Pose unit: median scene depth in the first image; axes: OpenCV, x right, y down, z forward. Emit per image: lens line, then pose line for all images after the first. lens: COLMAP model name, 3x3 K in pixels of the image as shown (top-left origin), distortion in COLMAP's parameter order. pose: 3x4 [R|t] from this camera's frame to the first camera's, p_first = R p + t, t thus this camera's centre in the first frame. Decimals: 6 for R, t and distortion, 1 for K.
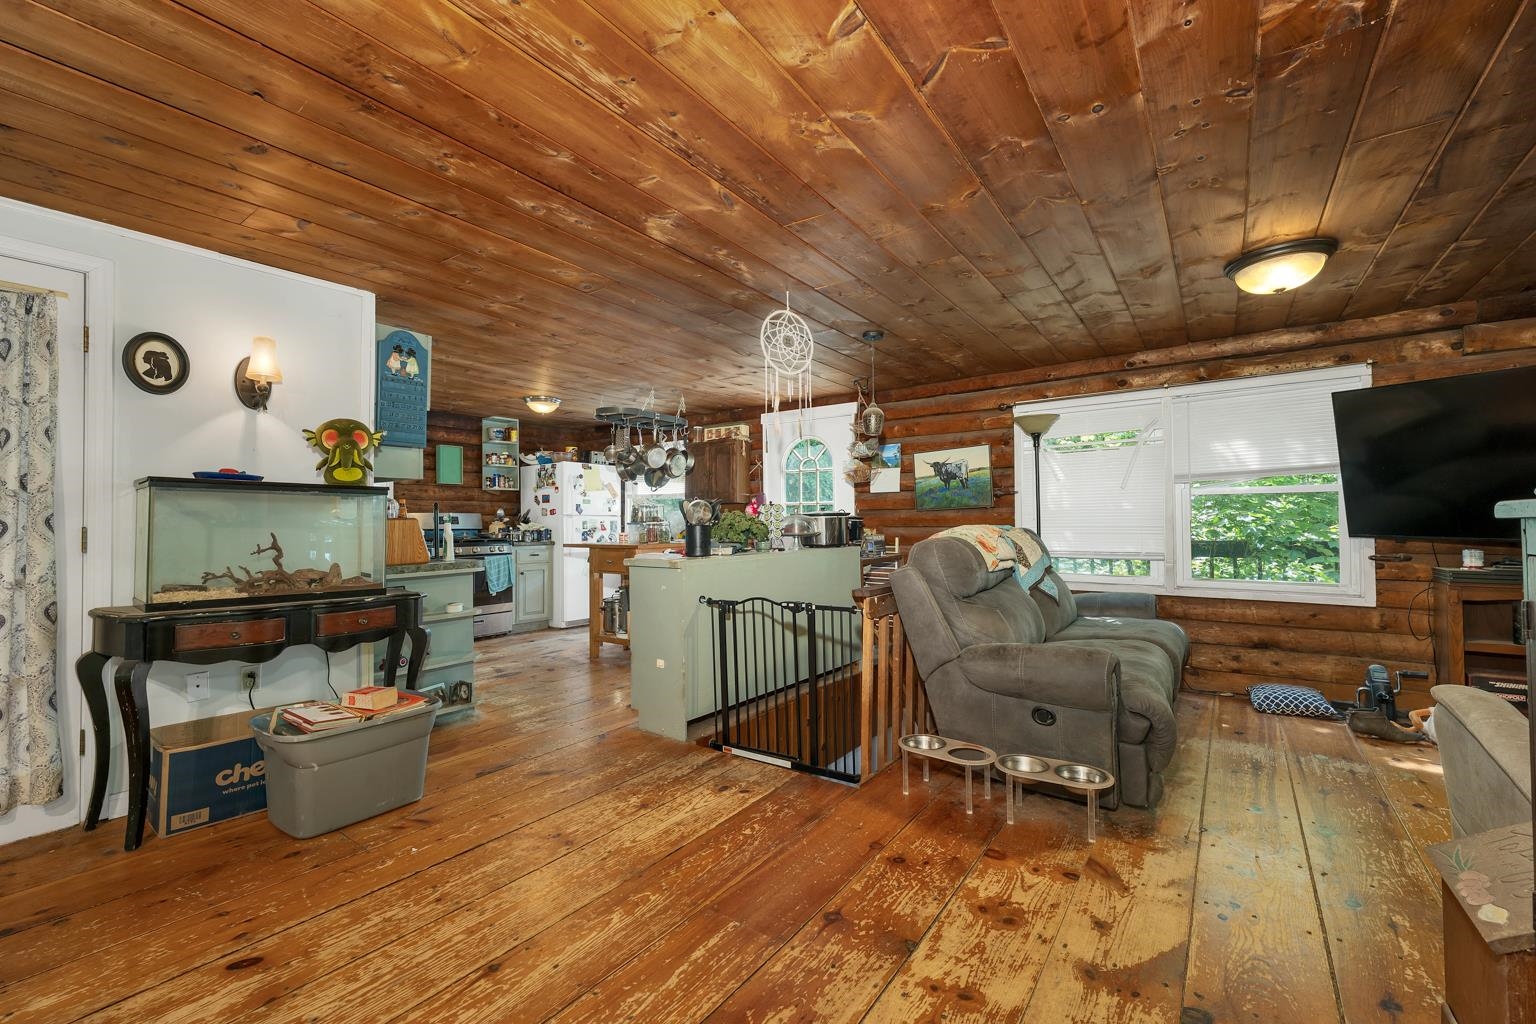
lens RADIAL K [[632.5, 0, 769.5], [0, 632.5, 510.5], [0, 0, 1]] dist [0.000030, 0.000391]
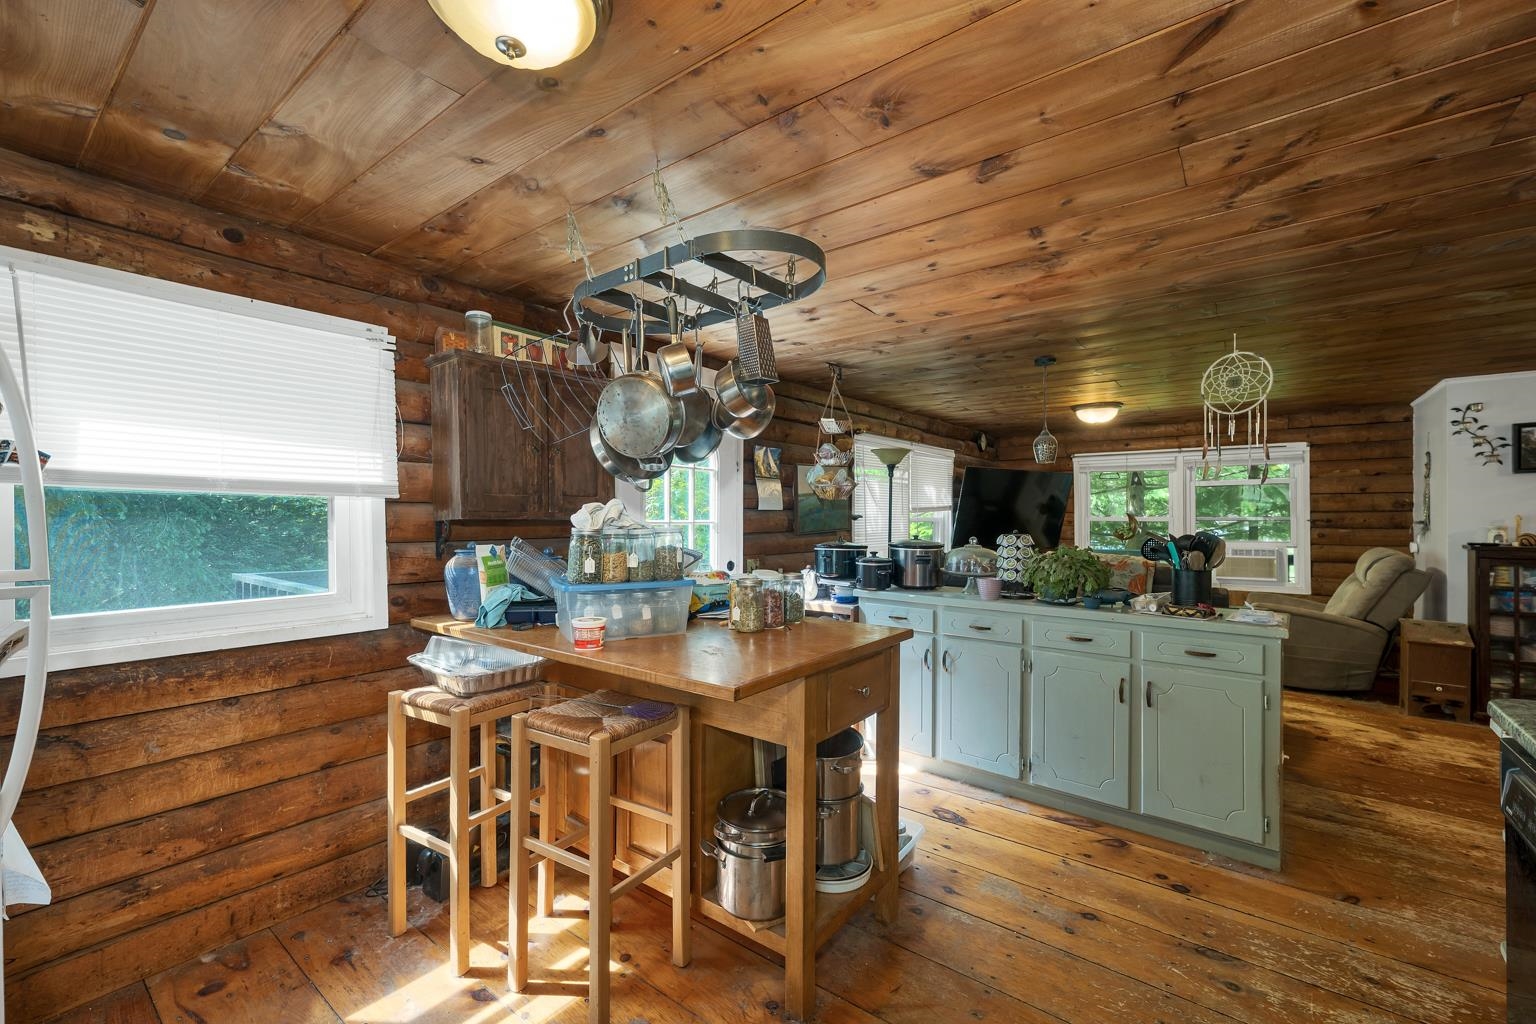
lens RADIAL K [[632.5, 0, 773.6], [0, 632.5, 514.4], [0, 0, 1]] dist [0.000030, 0.000391]
pose [[0.034486, 0.010156, 0.999354, -0.981938], [-0.020113, 0.999753, -0.009466, -0.027246], [-0.999203, -0.019773, 0.034682, 1.642958]]
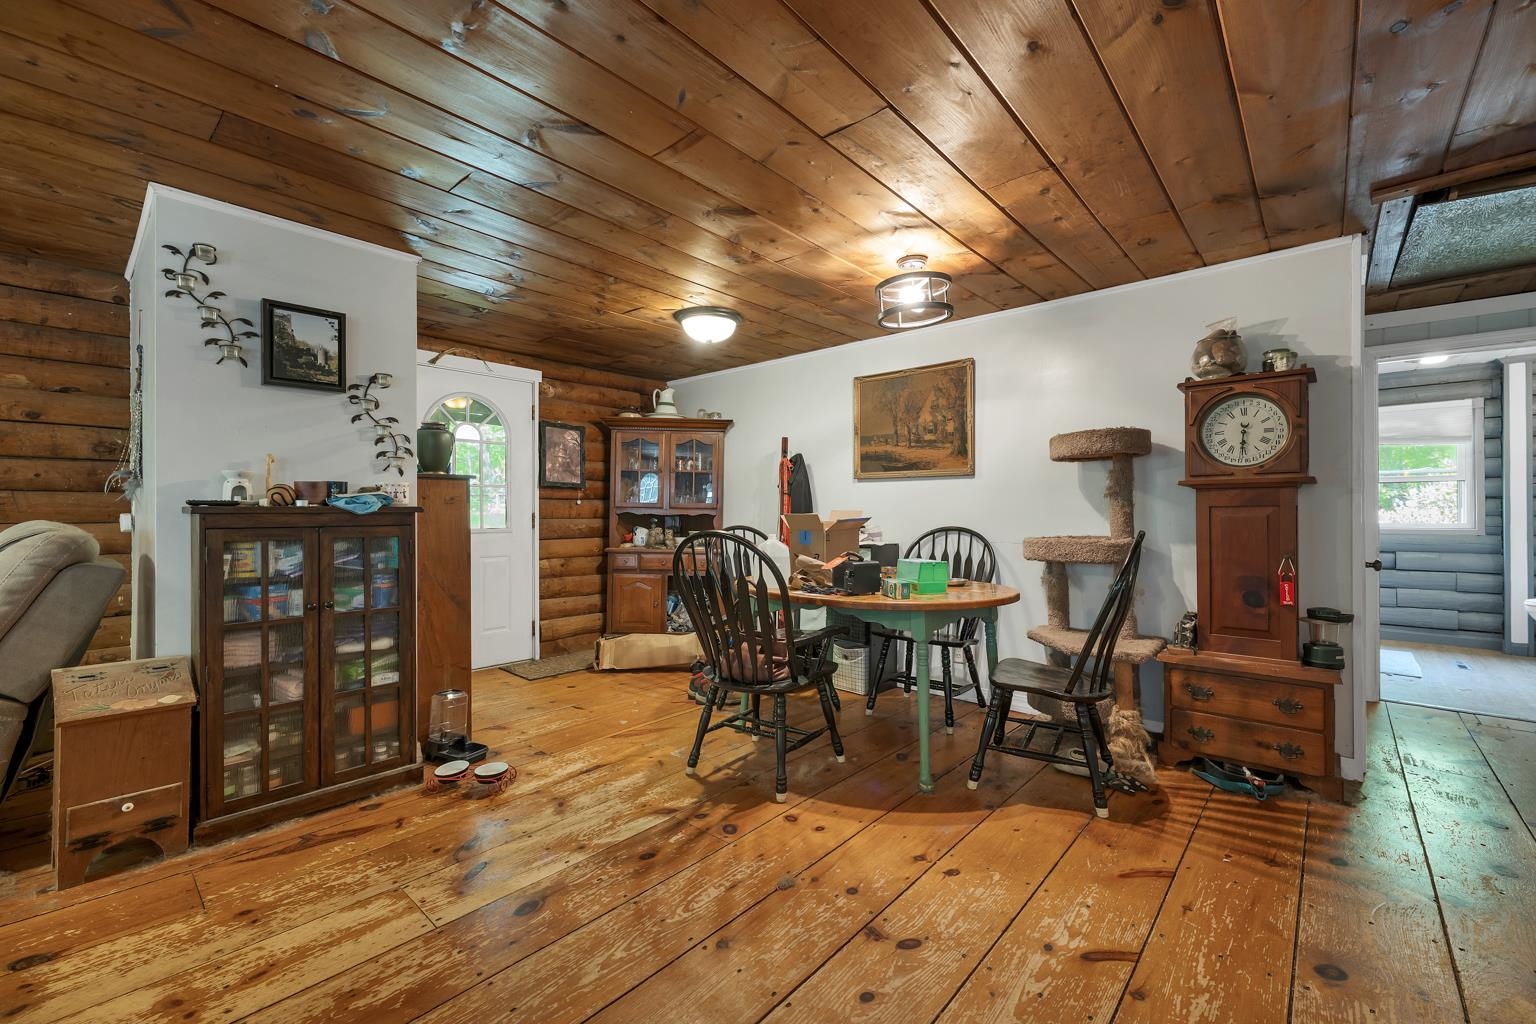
lens RADIAL K [[632.5, 0, 768.3], [0, 632.5, 514.5], [0, 0, 1]] dist [0.000030, 0.000391]
pose [[-0.994868, 0.009293, 0.100752, -0.324200], [0.007261, 0.999763, -0.020520, 0.022864], [-0.100919, -0.019684, -0.994700, 0.878402]]
